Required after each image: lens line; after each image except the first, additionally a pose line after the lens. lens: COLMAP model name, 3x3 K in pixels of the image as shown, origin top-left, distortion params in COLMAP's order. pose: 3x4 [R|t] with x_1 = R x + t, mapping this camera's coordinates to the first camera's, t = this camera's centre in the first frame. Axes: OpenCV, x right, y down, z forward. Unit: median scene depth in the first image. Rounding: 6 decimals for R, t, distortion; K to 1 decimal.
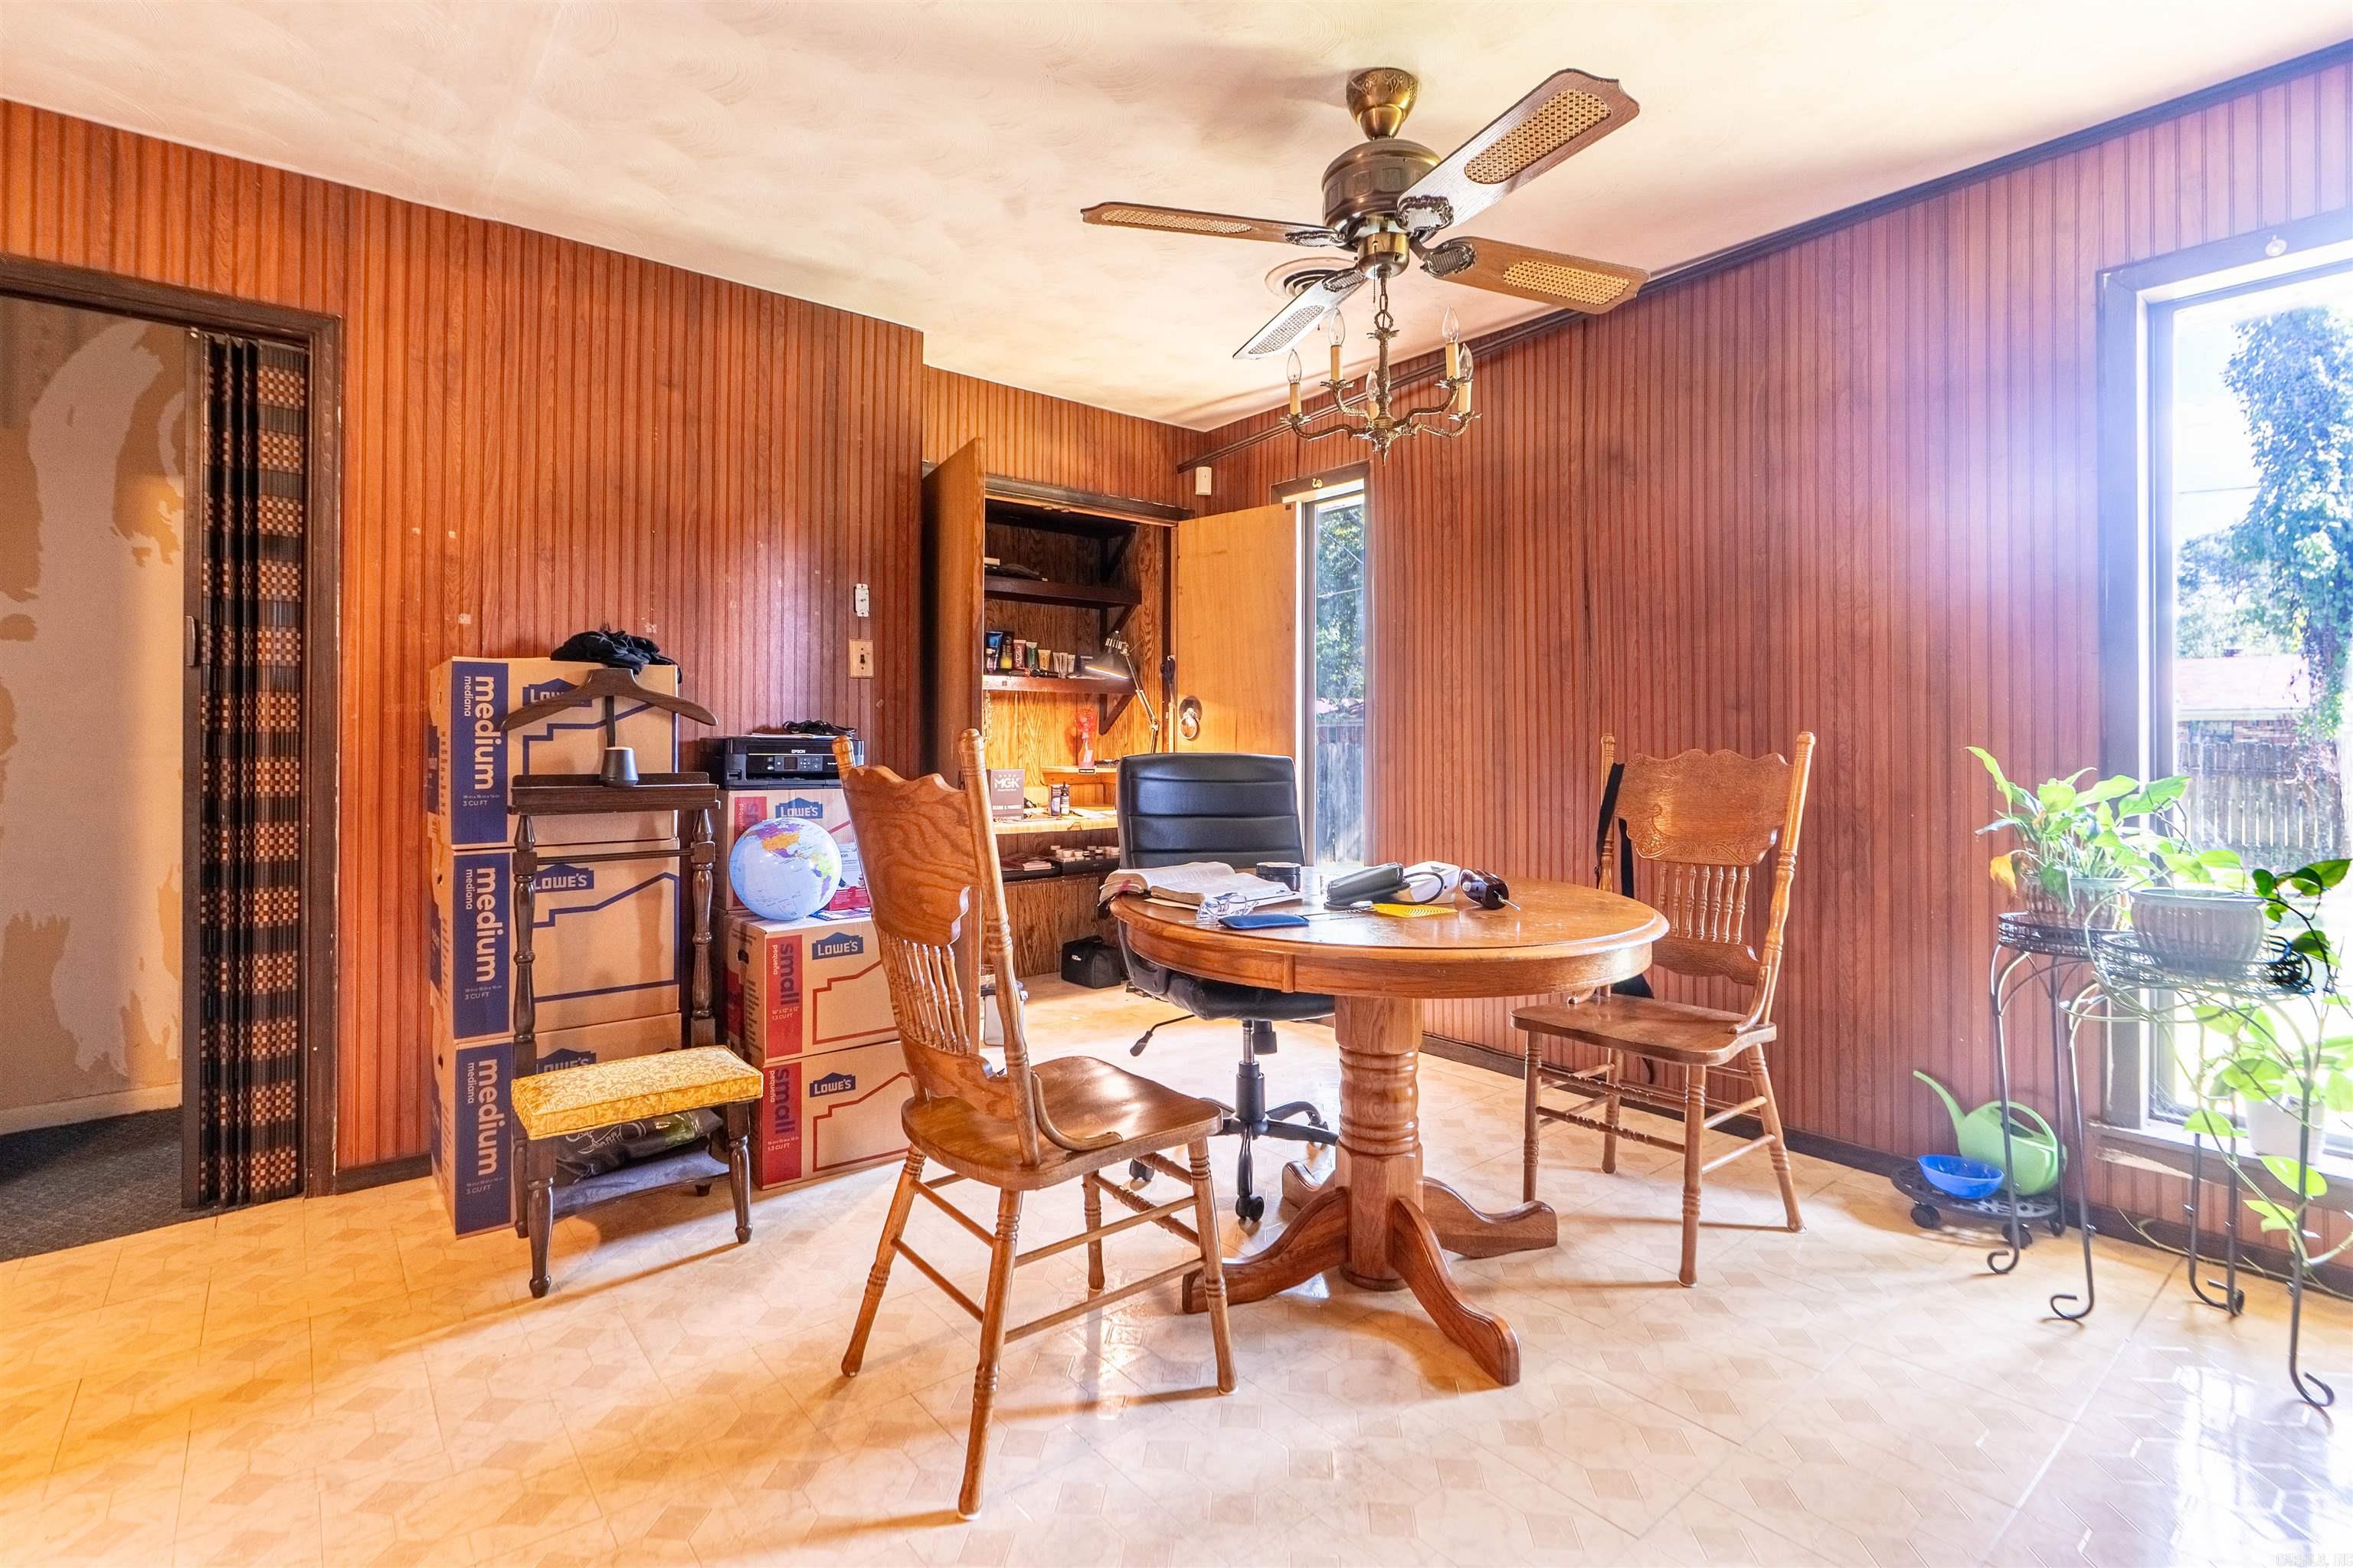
lens RADIAL K [[1101.4, 0, 1171.9], [0, 1101.4, 741.4], [0, 0, 1]] dist [-0.004717, -0.000478]
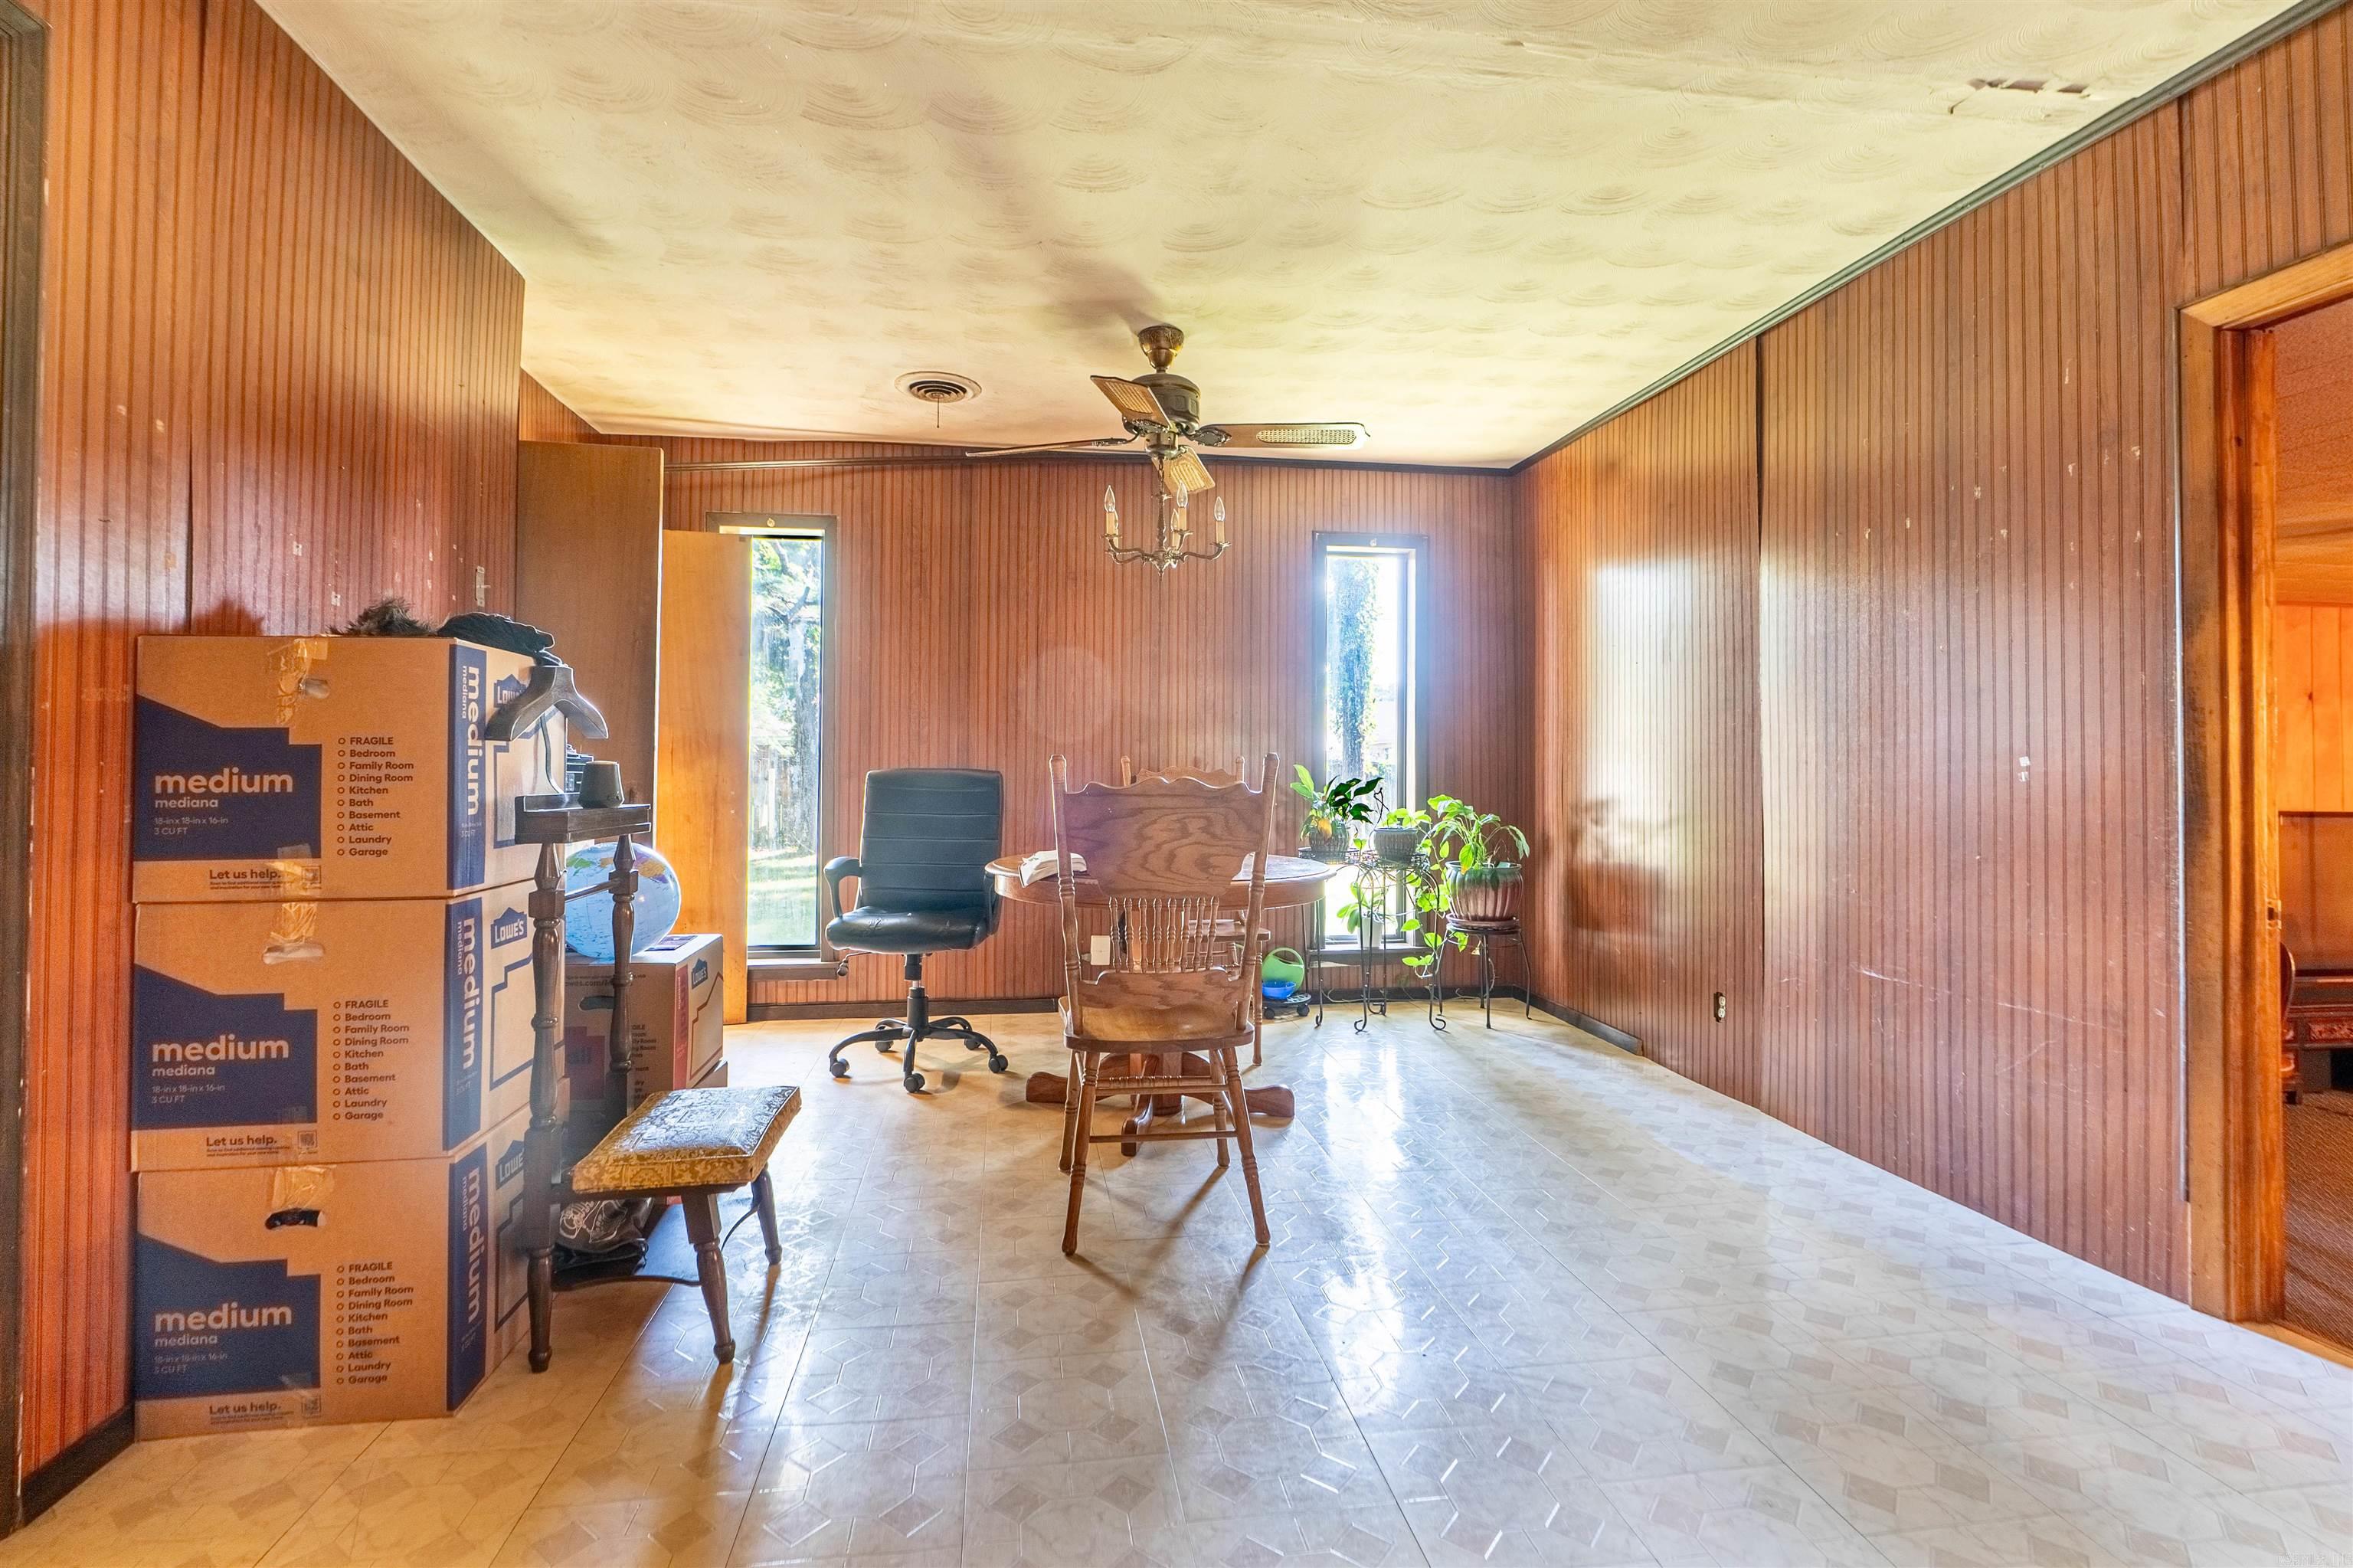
lens RADIAL K [[1101.4, 0, 1166.7], [0, 1101.4, 764.2], [0, 0, 1]] dist [-0.004717, -0.000478]
pose [[0.504865, 0.003454, 0.863191, -0.920342], [-0.003554, 0.999992, -0.001923, 0.007301], [-0.863191, -0.002097, 0.504873, 0.177083]]
